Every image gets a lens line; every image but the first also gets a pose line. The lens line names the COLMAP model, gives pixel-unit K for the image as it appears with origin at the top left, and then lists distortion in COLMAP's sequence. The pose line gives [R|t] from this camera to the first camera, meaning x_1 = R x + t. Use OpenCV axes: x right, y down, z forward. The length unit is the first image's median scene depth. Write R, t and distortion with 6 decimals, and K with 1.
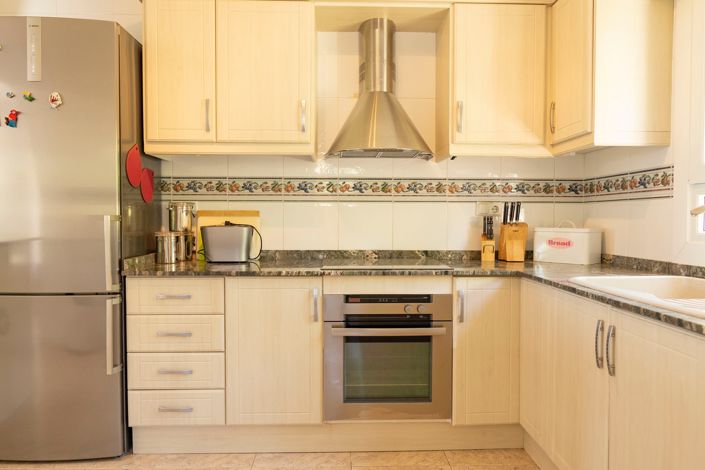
lens RADIAL K [[496.2, 0, 352.5], [0, 496.2, 235.0], [0, 0, 1]] dist [-0.005044, -0.000117]
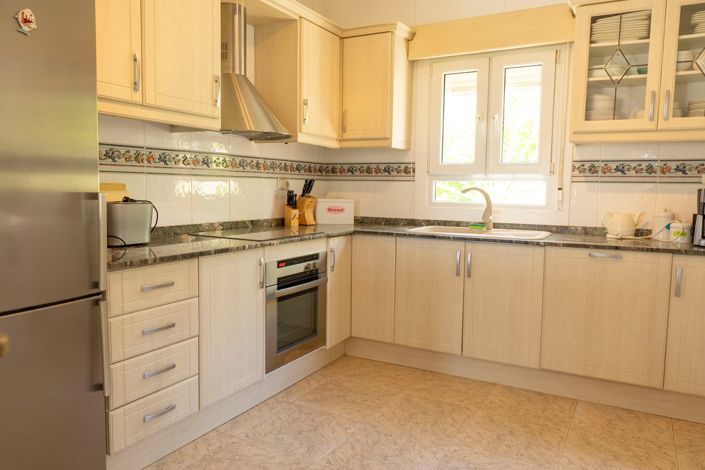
lens RADIAL K [[513.6, 0, 352.5], [0, 513.6, 235.0], [0, 0, 1]] dist [-0.004454, -0.006301]
pose [[0.512757, -0.074421, 0.855302, -0.849787], [0.015341, 0.996871, 0.077542, -0.026103], [-0.858397, -0.026639, 0.512295, 0.223343]]
